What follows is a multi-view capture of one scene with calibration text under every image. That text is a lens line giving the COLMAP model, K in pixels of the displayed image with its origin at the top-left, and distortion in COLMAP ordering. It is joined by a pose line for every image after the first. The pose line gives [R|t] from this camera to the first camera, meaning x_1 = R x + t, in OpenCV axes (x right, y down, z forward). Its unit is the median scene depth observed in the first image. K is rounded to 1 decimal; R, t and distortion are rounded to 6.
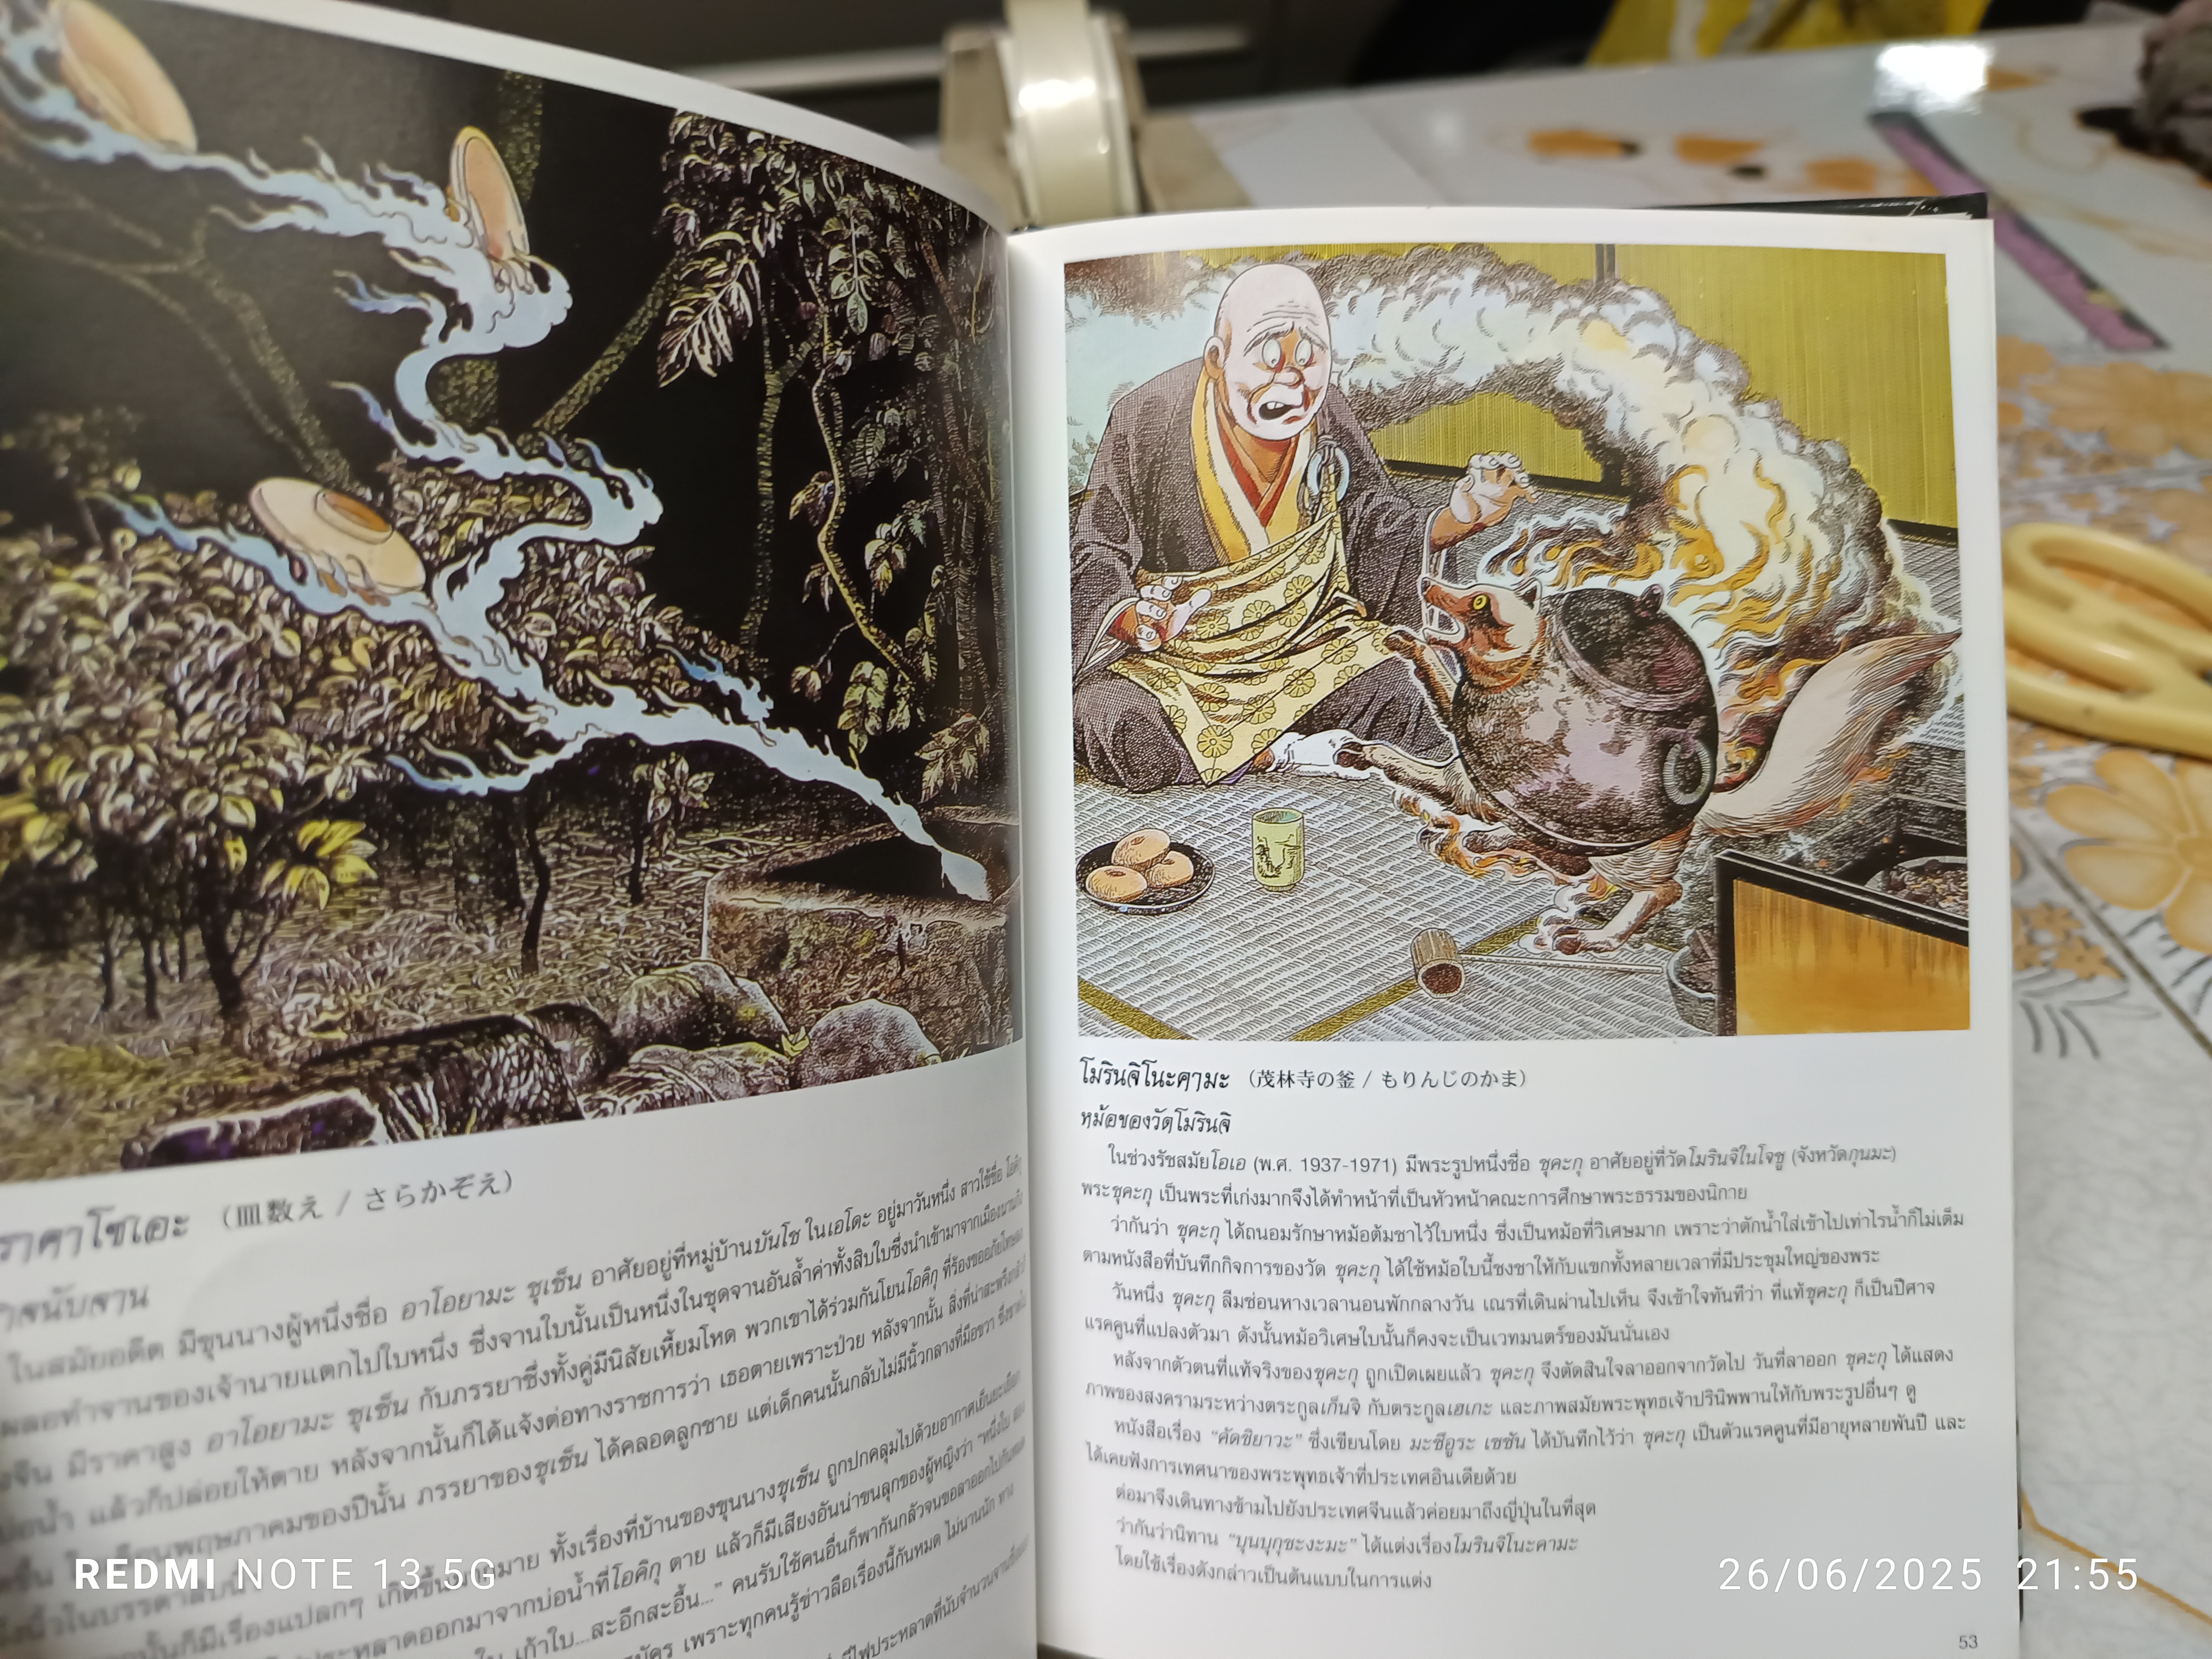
lens RADIAL K [[1713.5, 0, 1111.1], [0, 1713.5, 817.3], [0, 0, 1]] dist [-0.038455, 0.011022]
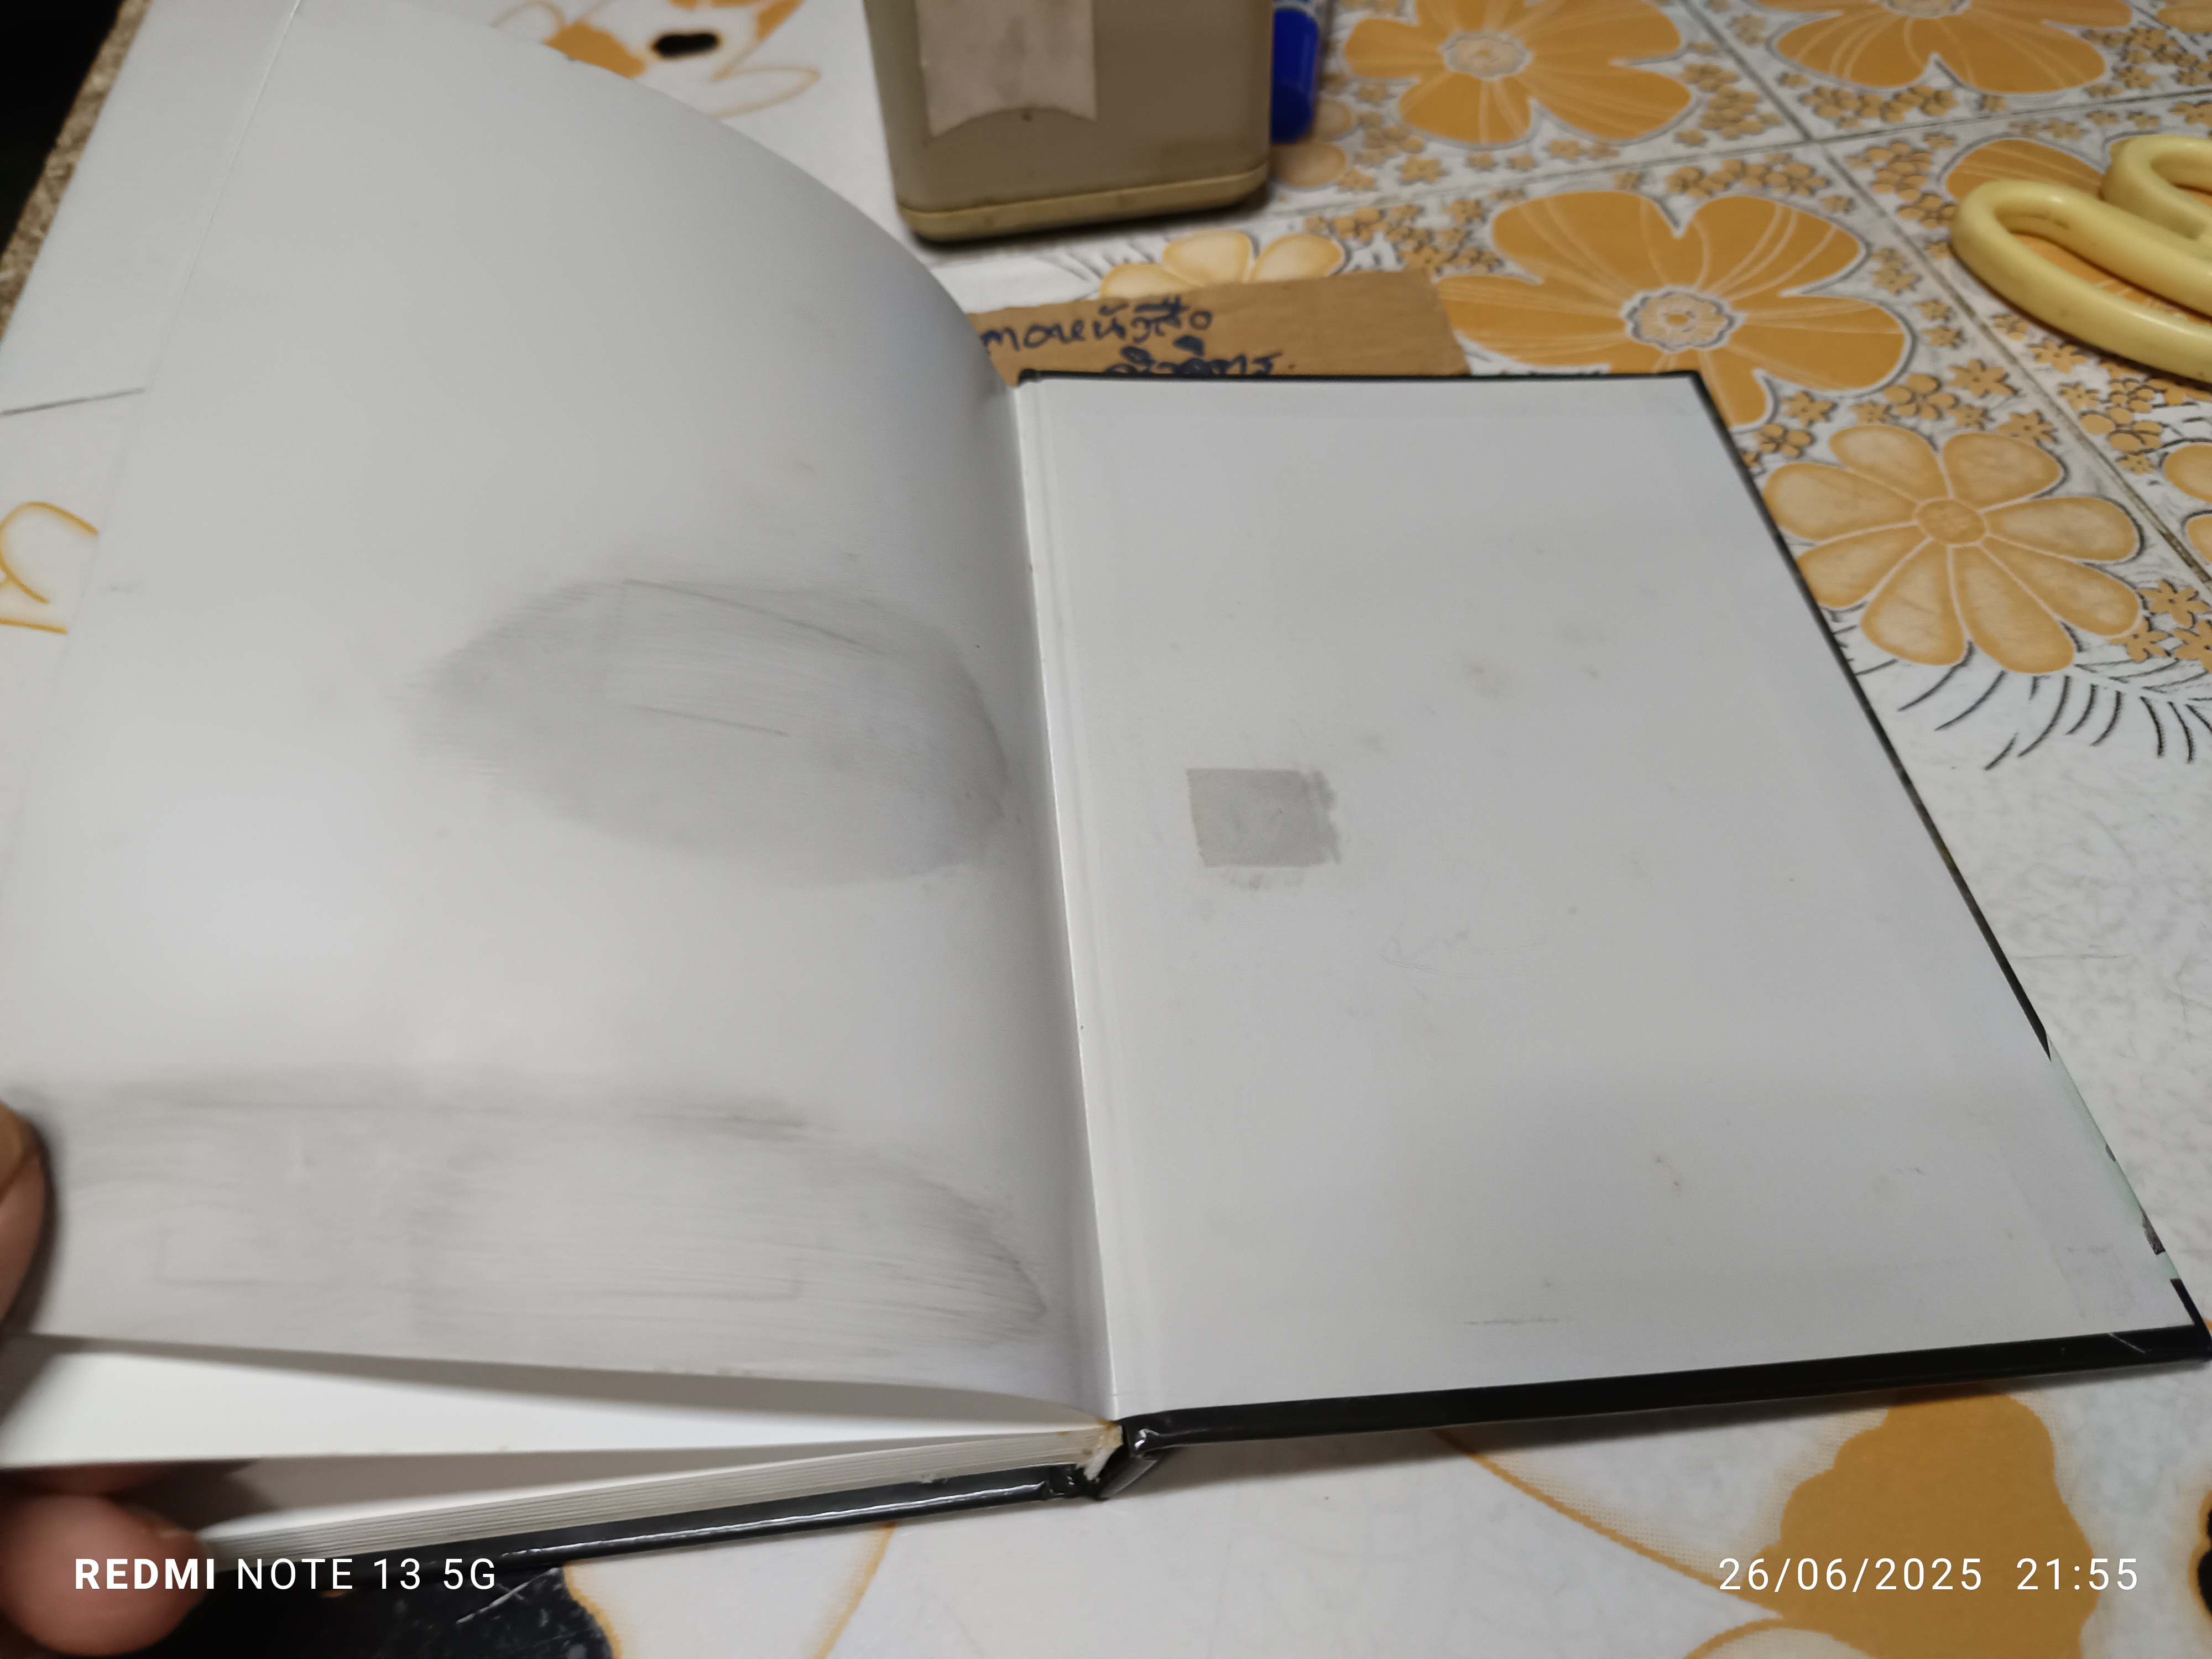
lens RADIAL K [[1713.5, 0, 1112.4], [0, 1713.5, 835.9], [0, 0, 1]] dist [-0.038455, 0.011022]
pose [[0.999352, -0.011118, 0.034243, -0.016979], [0.004269, 0.981004, 0.193939, 0.007680], [-0.035749, -0.193668, 0.980416, 0.143700]]
